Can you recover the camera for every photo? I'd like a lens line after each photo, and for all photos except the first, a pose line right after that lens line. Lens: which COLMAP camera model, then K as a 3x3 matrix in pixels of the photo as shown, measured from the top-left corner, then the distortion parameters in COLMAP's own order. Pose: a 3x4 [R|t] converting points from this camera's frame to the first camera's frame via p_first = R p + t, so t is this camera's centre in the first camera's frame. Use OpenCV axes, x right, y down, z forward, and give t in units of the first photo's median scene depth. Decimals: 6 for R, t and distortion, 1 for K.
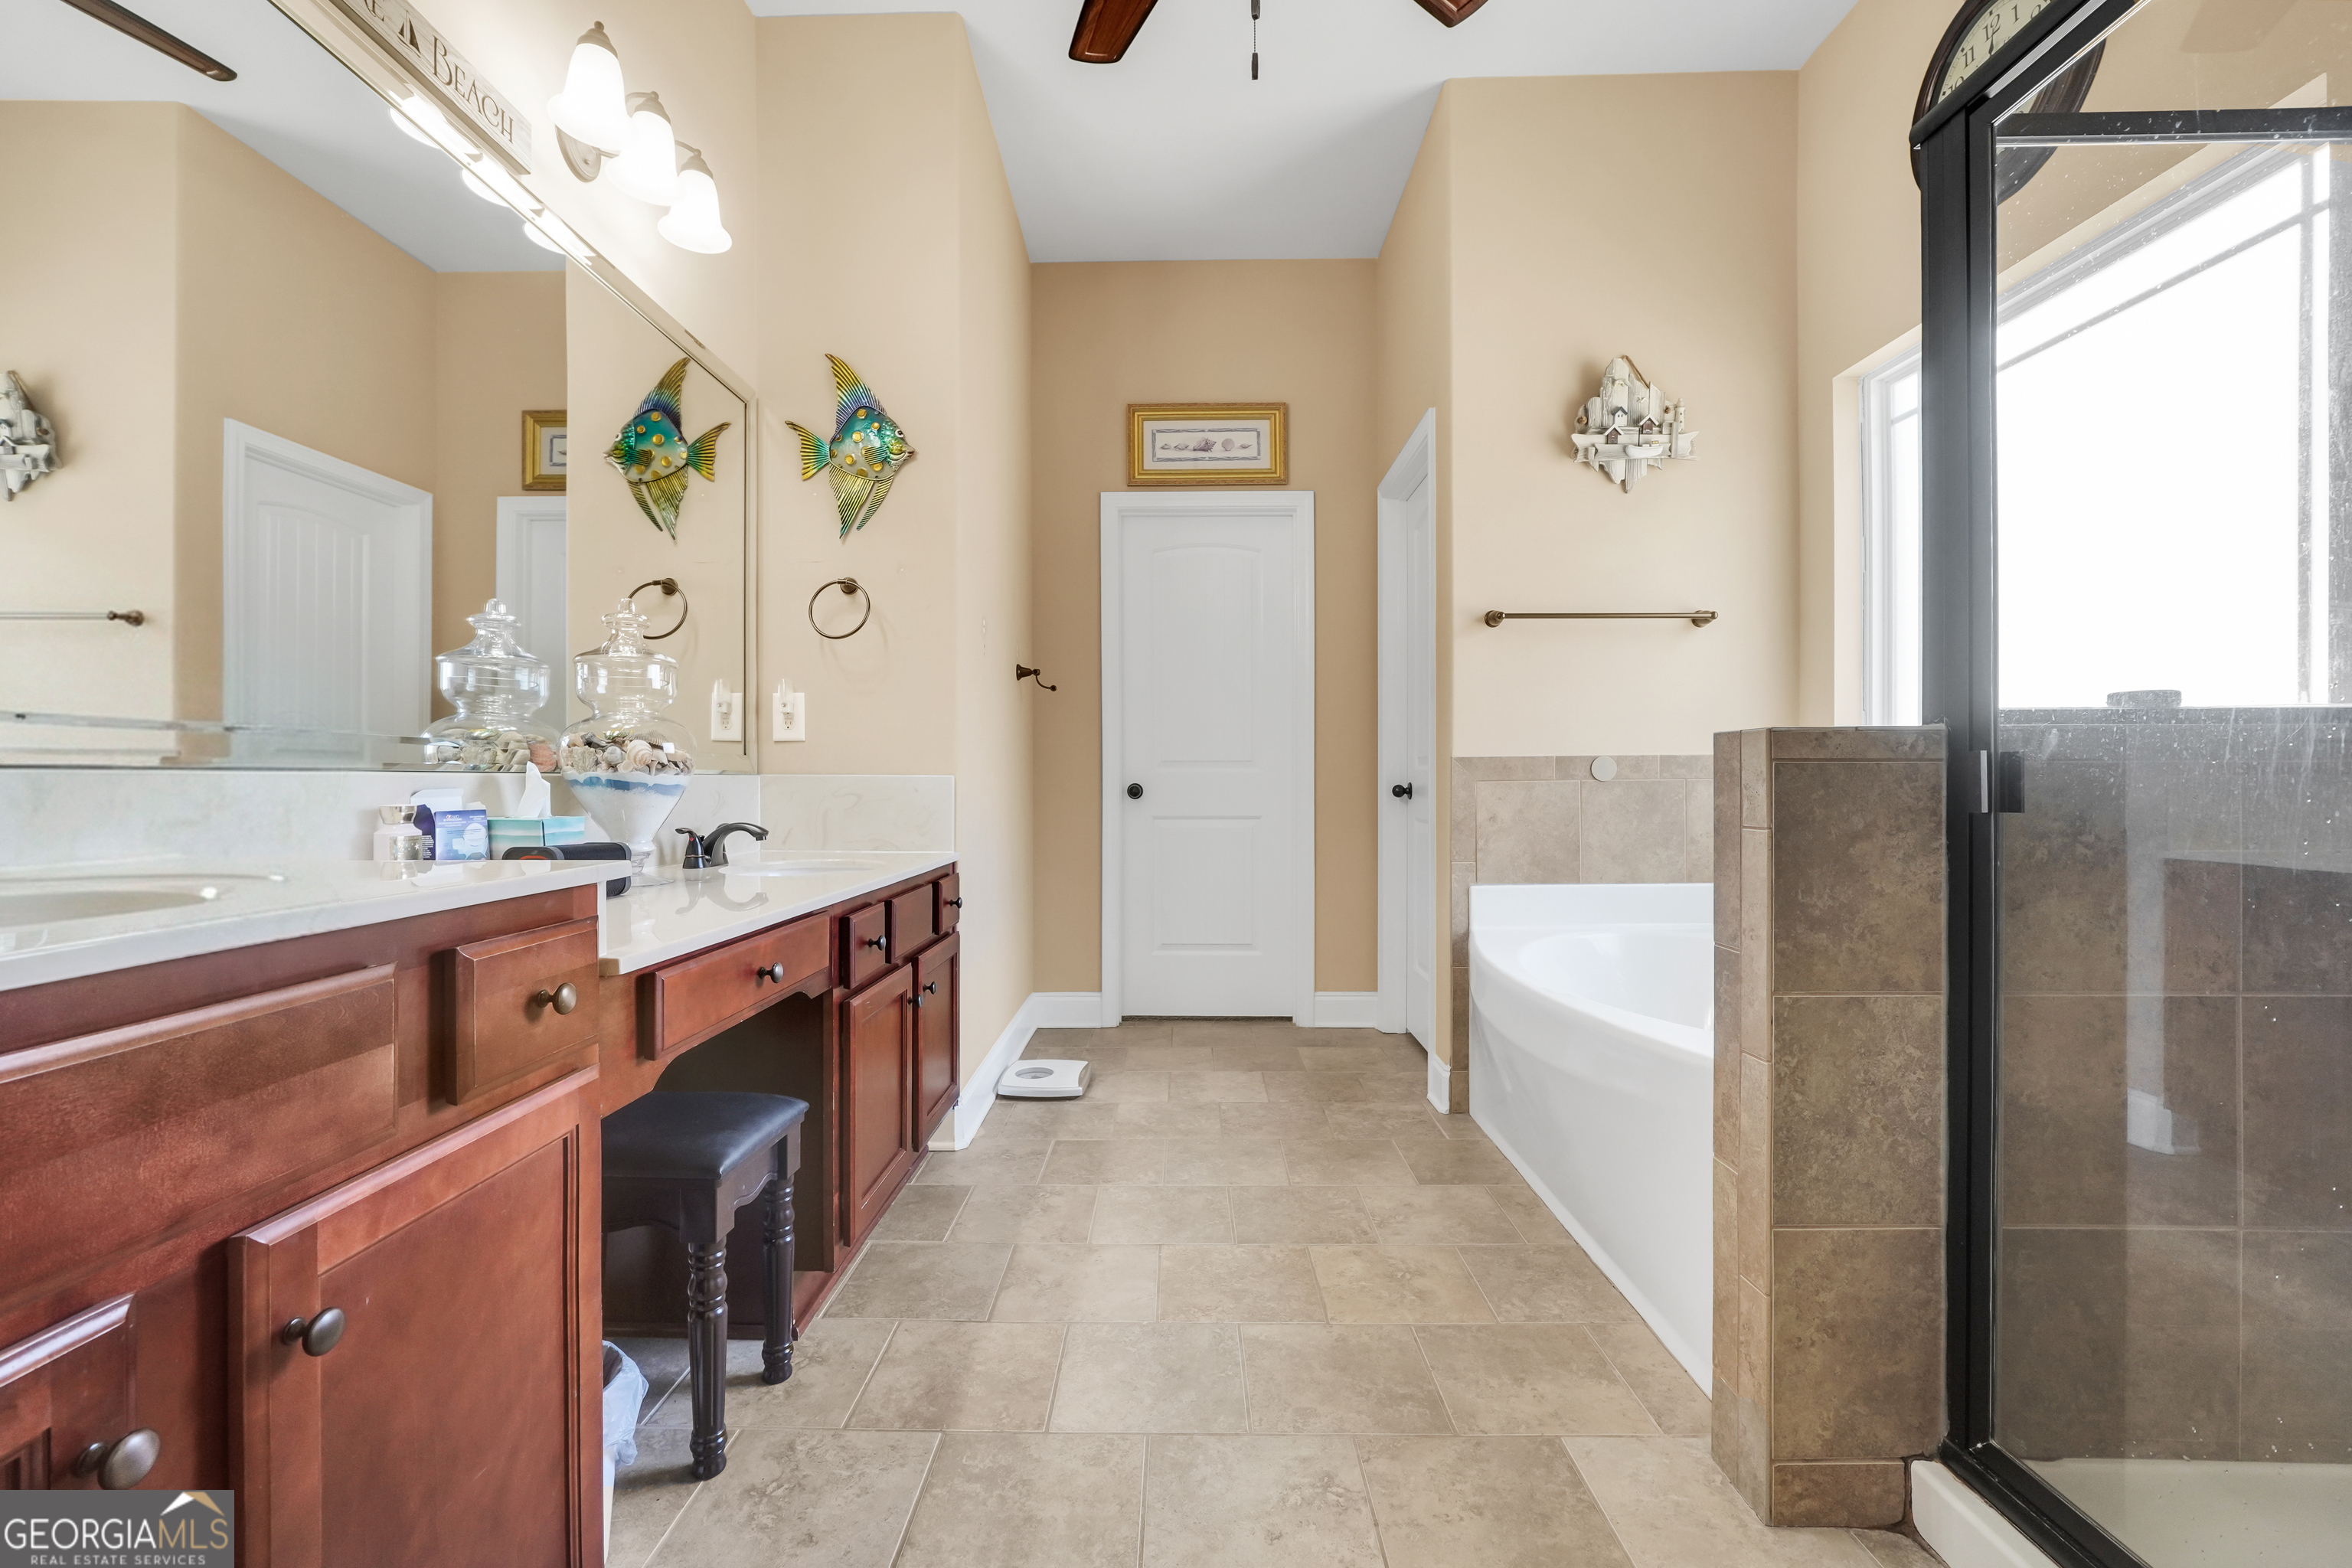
lens RADIAL K [[985.8, 0, 1183.6], [0, 985.8, 781.9], [0, 0, 1]] dist [-0.019960, 0.007243]
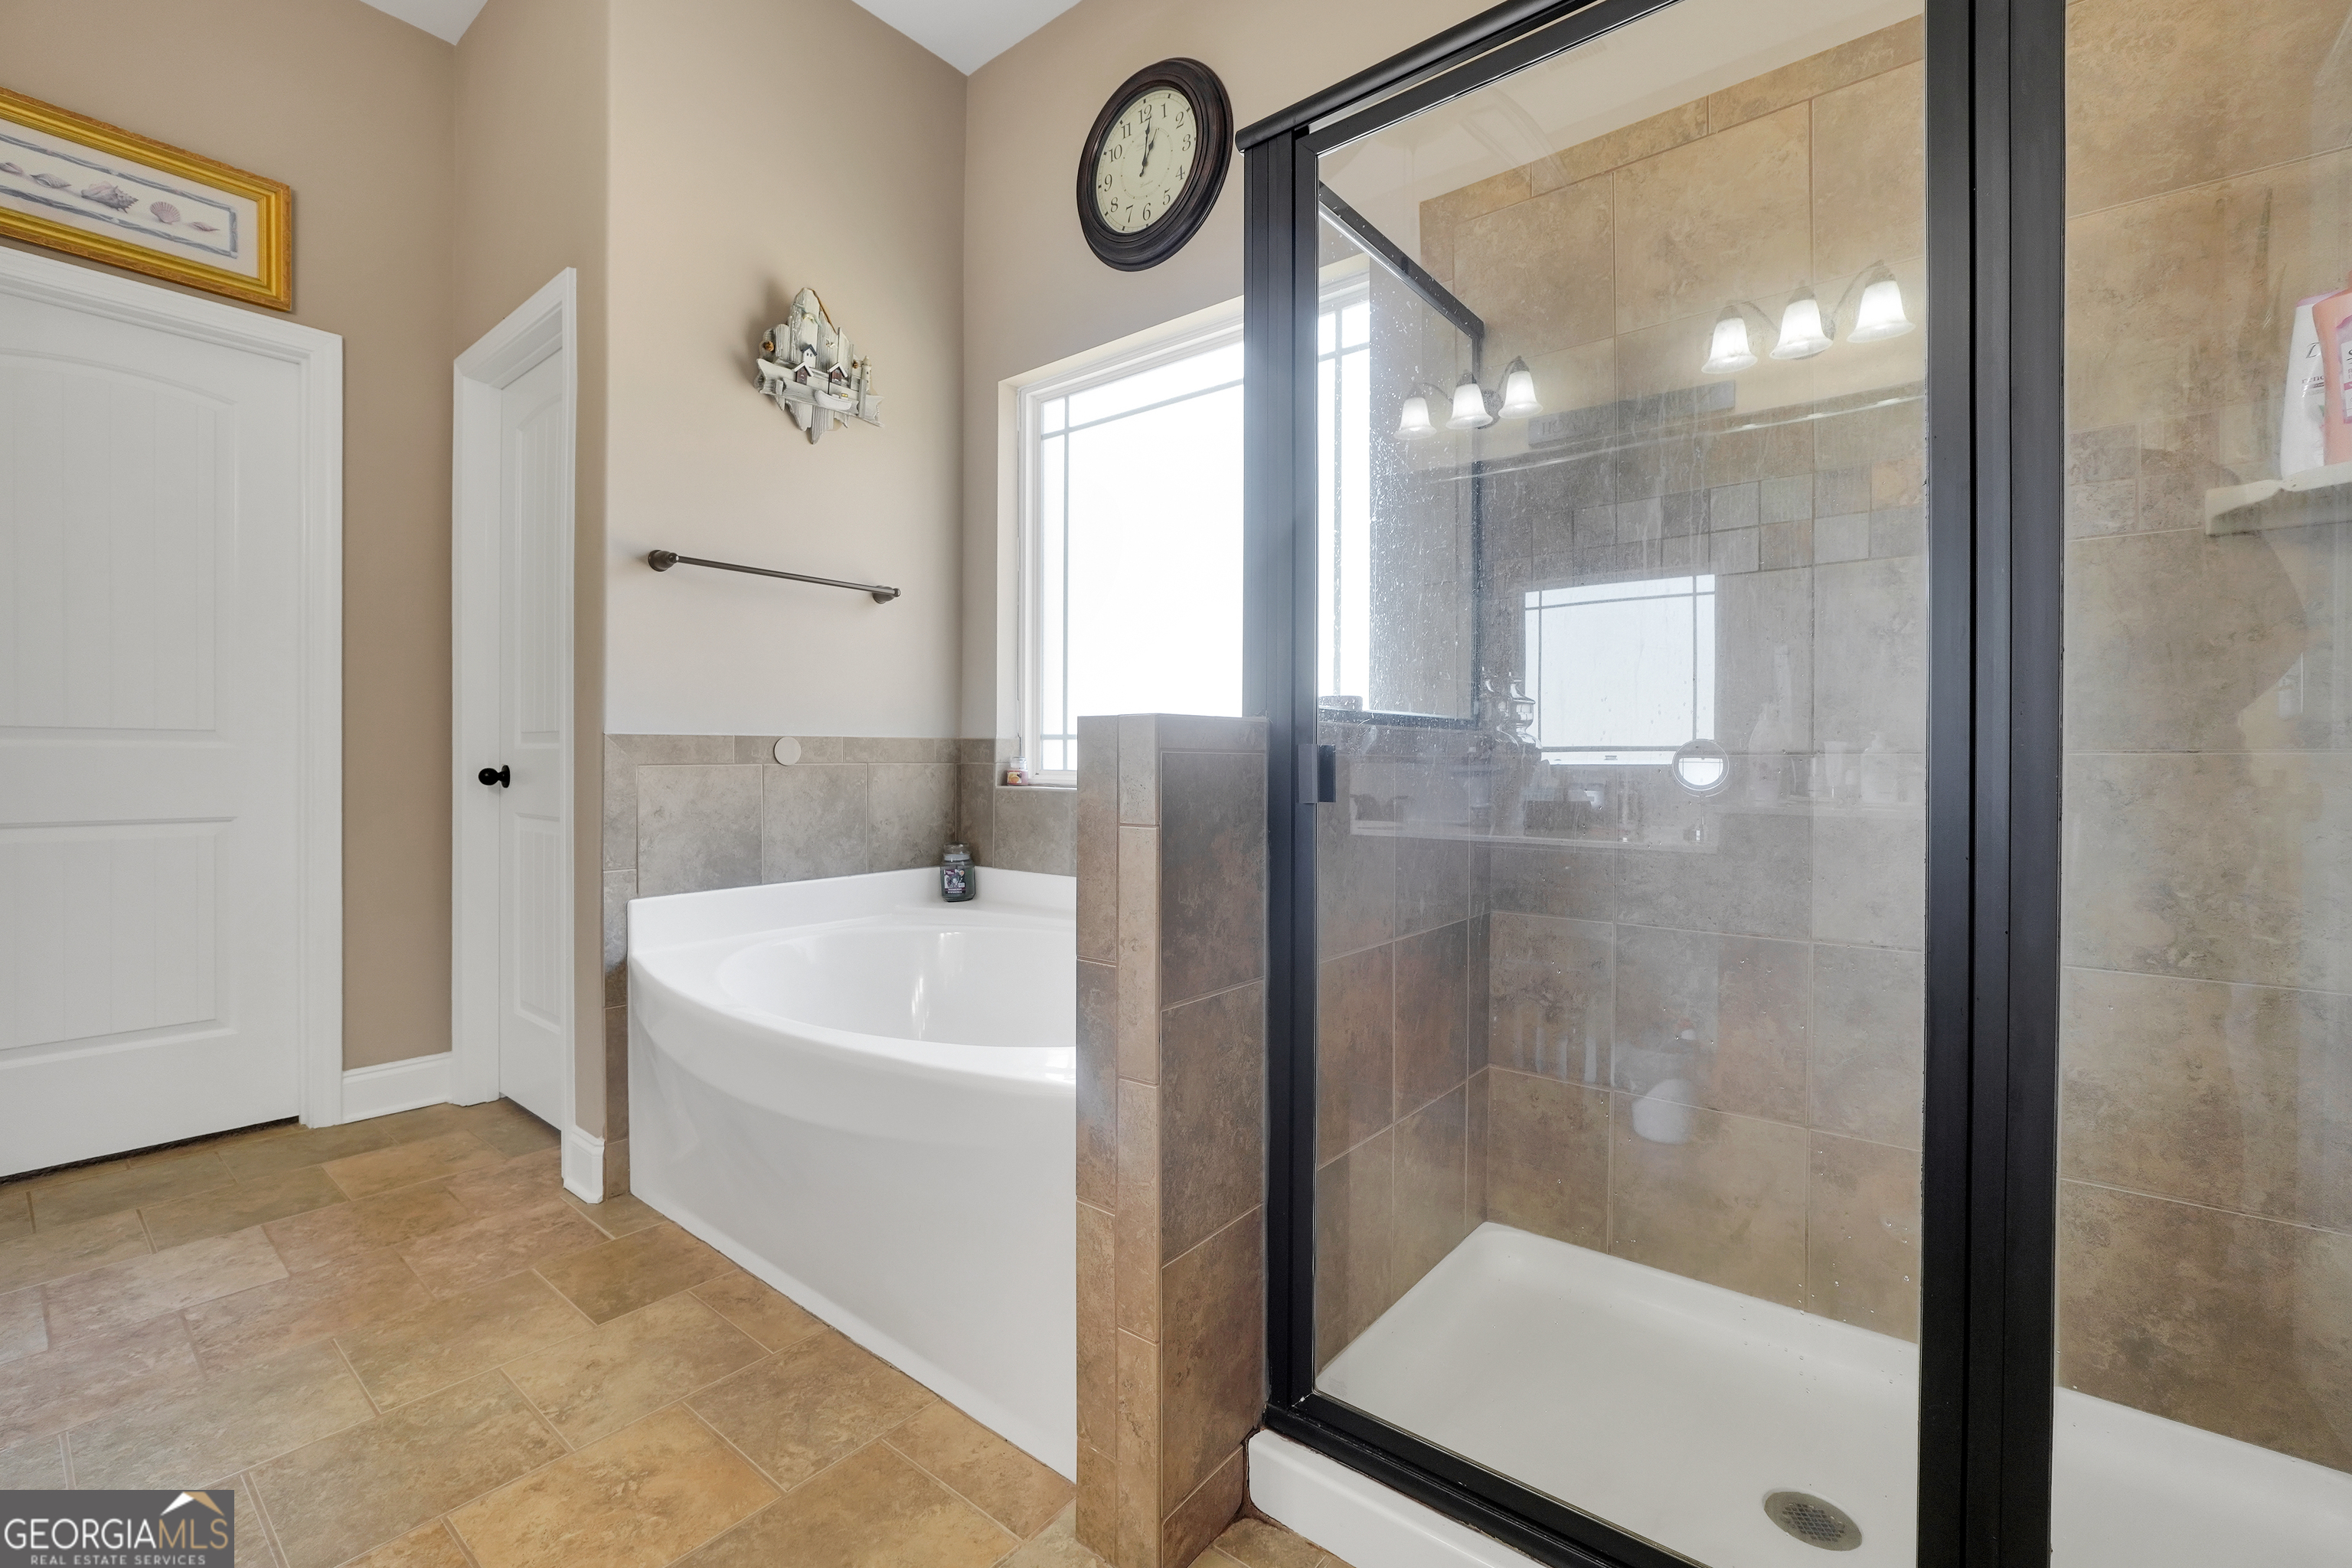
lens RADIAL K [[985.8, 0, 1138.6], [0, 985.8, 766.2], [0, 0, 1]] dist [-0.019960, 0.007243]
pose [[0.635832, -0.000539, 0.771827, -0.053695], [-0.004543, 0.999980, 0.004441, -0.005530], [-0.771814, -0.006330, 0.635817, 0.209871]]
